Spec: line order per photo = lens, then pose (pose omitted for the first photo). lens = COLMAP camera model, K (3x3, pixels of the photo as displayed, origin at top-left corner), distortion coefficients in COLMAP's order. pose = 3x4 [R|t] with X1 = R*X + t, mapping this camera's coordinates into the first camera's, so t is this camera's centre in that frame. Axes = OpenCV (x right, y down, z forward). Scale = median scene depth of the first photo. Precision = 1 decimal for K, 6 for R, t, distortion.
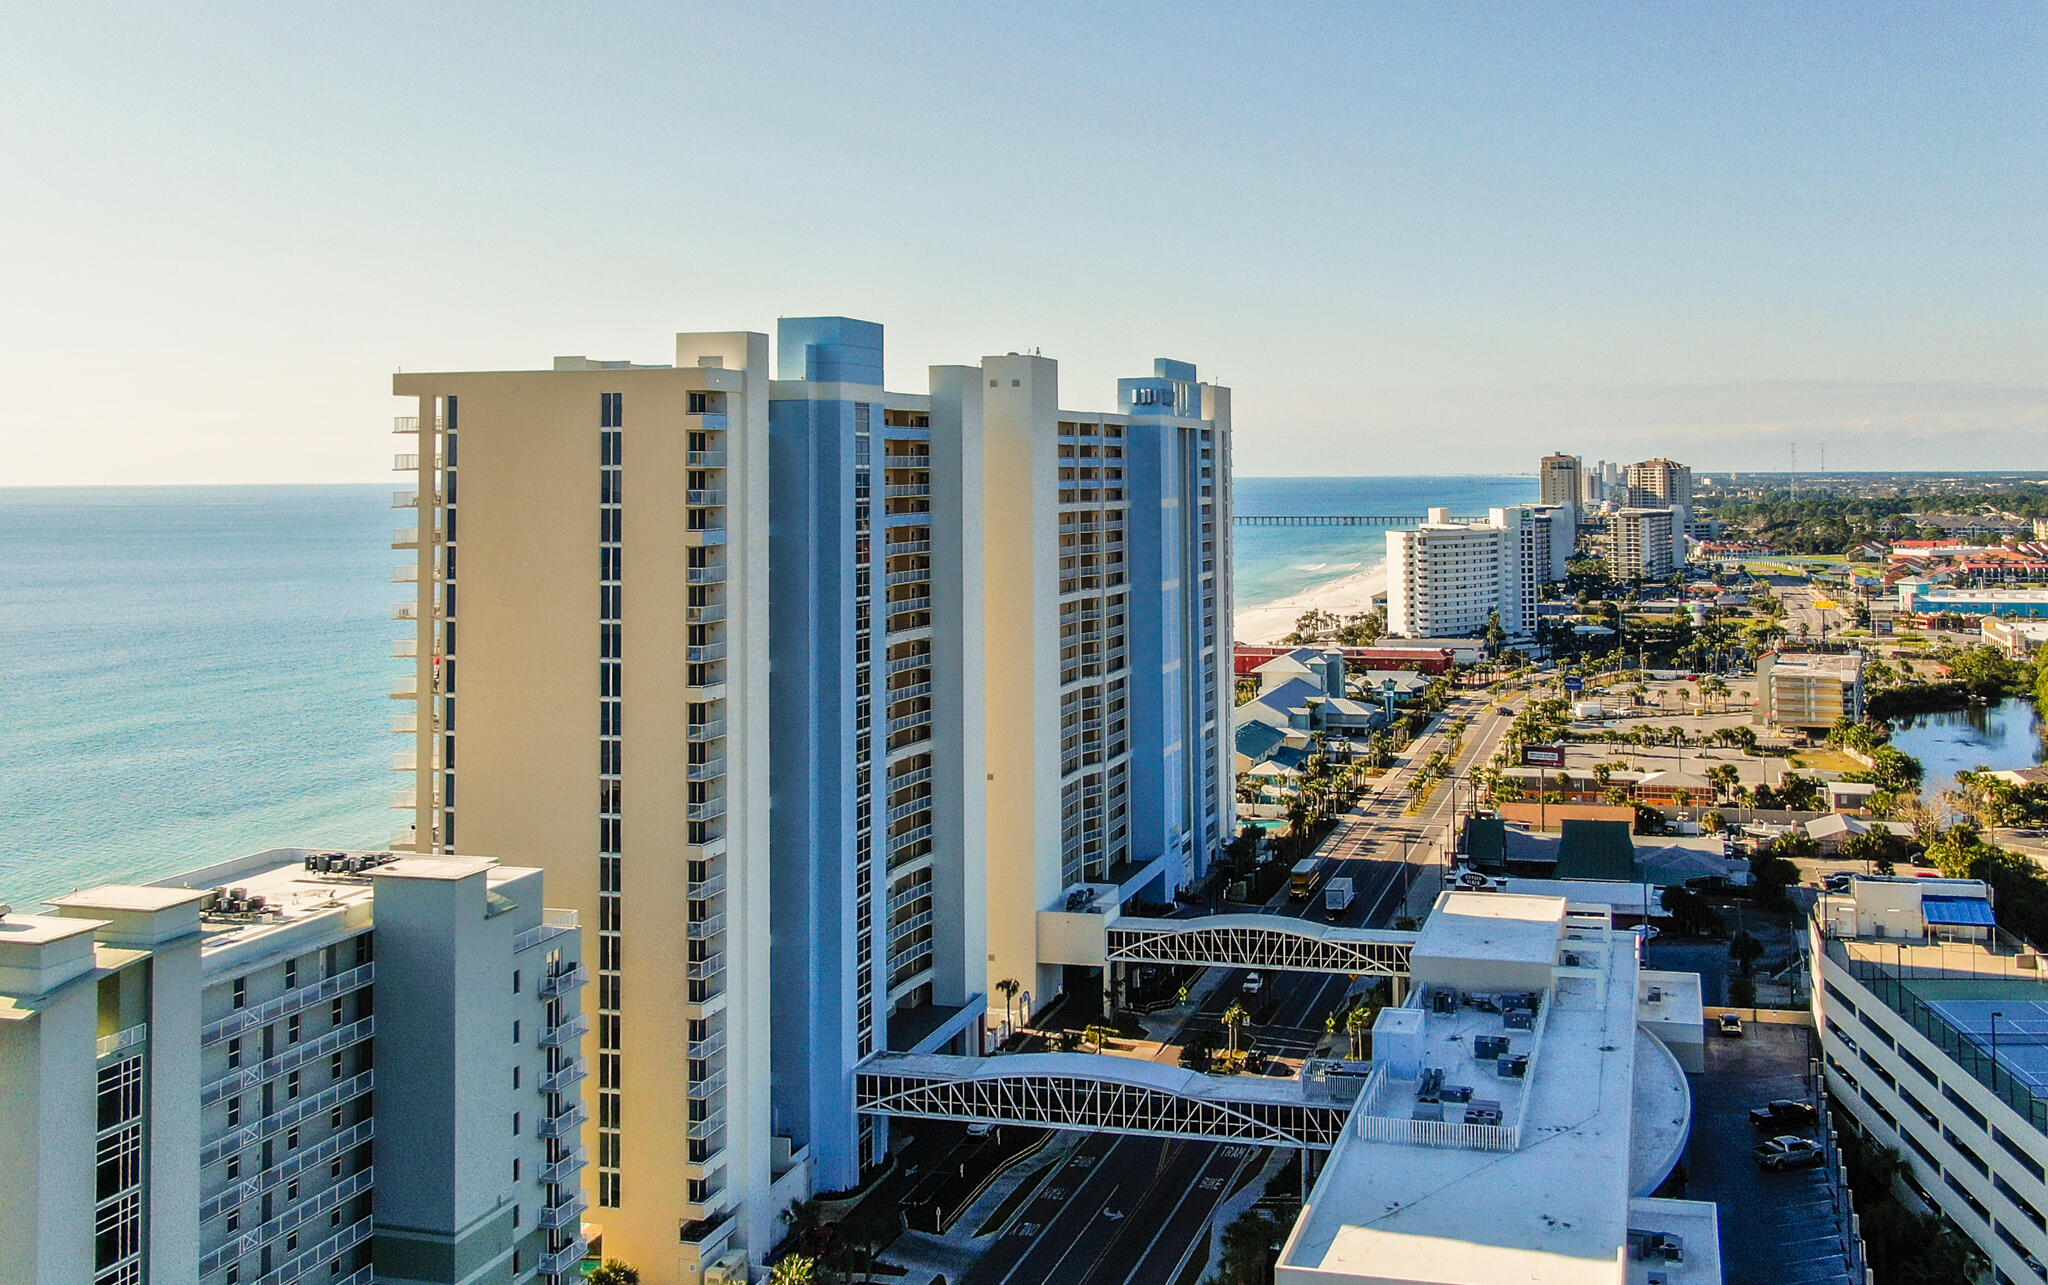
lens RADIAL K [[1870.6, 0, 1068.4], [0, 1870.6, 422.6], [0, 0, 1]] dist [-0.022126, 0.000000]
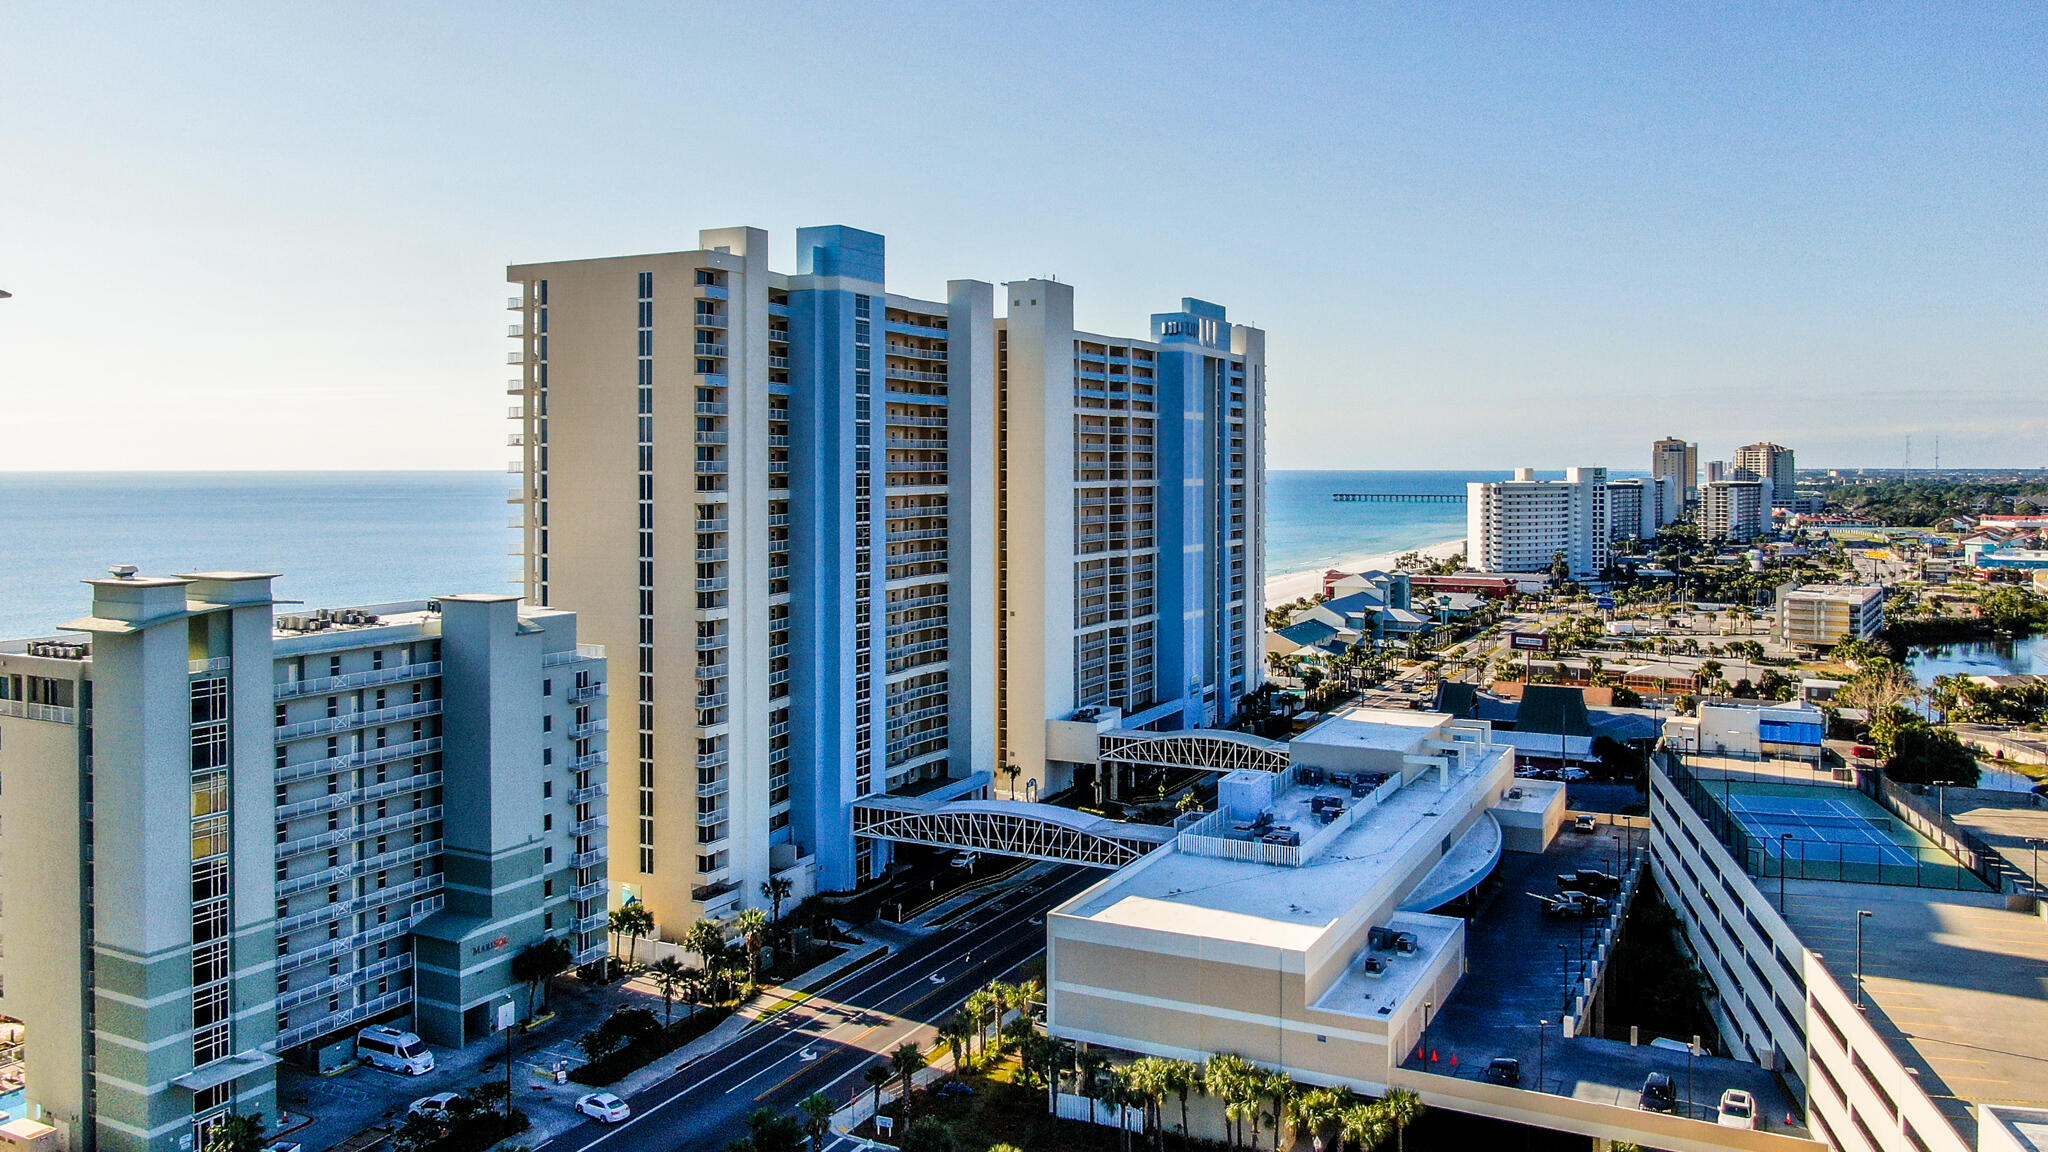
lens RADIAL K [[1502.1, 0, 1023.1], [0, 1502.1, 574.1], [0, 0, 1]] dist [-0.014592, -0.006562]
pose [[0.971769, 0.021433, -0.234960, 0.230884], [-0.006605, 0.997946, 0.063716, 0.108887], [0.235843, -0.060365, 0.969915, 0.007946]]
